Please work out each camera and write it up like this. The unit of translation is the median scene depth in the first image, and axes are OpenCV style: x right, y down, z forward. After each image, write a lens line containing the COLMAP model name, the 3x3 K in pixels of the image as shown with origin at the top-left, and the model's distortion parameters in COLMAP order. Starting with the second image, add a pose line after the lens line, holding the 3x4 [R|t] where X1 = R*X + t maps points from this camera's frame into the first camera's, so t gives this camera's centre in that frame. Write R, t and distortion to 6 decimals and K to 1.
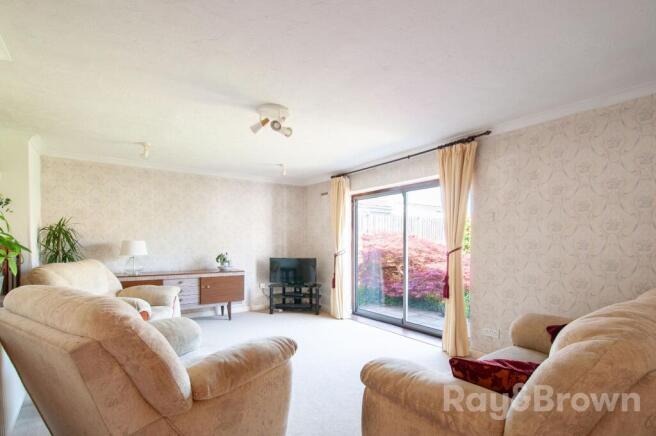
lens RADIAL K [[316.2, 0, 328.9], [0, 316.2, 233.6], [0, 0, 1]] dist [0.000499, -0.000104]
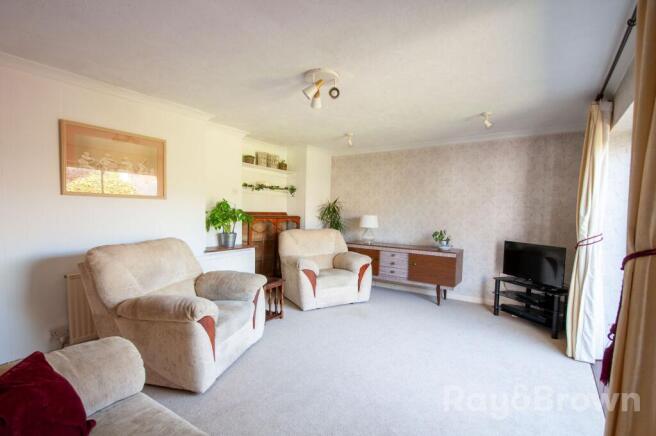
lens RADIAL K [[309.5, 0, 328.0], [0, 309.5, 218.0], [0, 0, 1]] dist [0.001366, 0.000034]
pose [[0.356817, 0.016637, -0.934026, 0.369800], [0.001063, 0.999834, 0.018216, 0.010931], [0.934174, -0.007492, 0.356740, 0.388269]]
